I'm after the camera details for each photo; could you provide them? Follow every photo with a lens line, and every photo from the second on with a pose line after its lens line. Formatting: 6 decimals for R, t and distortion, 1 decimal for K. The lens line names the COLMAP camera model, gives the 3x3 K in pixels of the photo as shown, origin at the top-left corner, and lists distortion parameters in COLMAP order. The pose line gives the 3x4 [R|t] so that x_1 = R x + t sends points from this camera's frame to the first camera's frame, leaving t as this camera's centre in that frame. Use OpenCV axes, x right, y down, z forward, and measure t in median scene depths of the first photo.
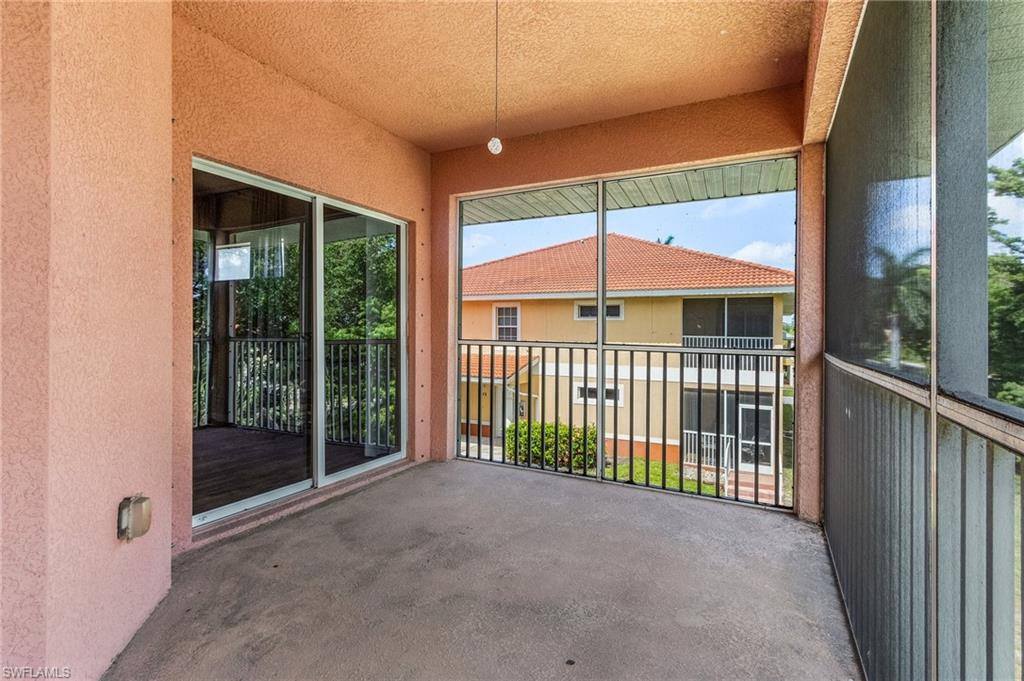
lens RADIAL K [[488.2, 0, 512.1], [0, 488.2, 334.1], [0, 0, 1]] dist [-0.002210, -0.000421]
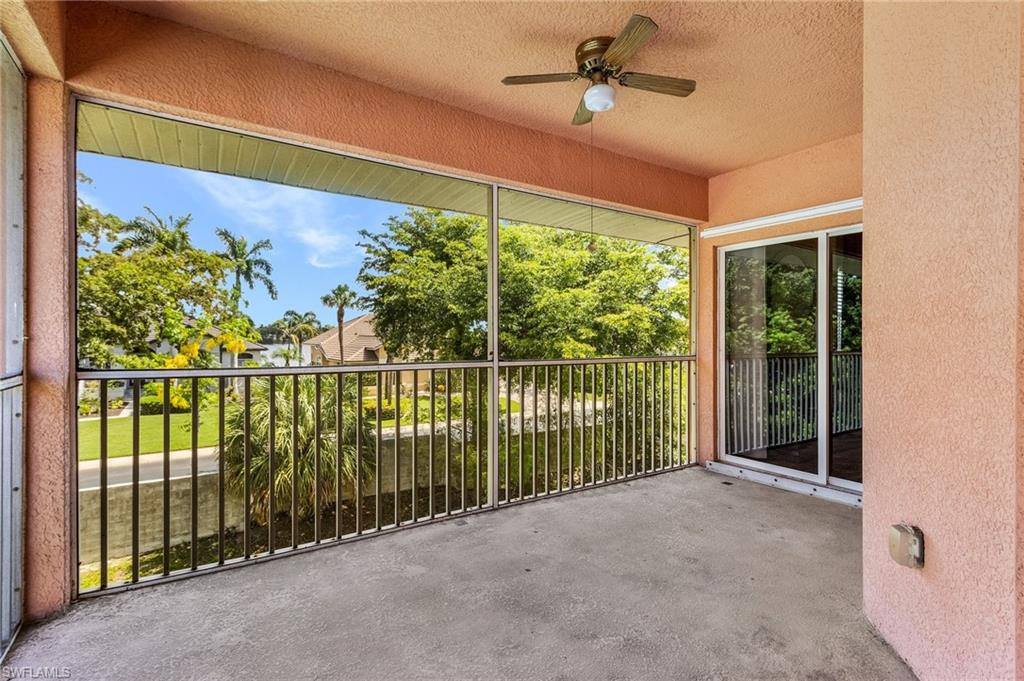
lens RADIAL K [[488.2, 0, 512.1], [0, 488.2, 334.1], [0, 0, 1]] dist [-0.002210, -0.000421]
pose [[-0.877326, -0.008054, 0.479827, -0.434116], [-0.007490, 0.999967, 0.003091, -0.041248], [-0.479837, -0.000882, -0.877357, 1.827318]]
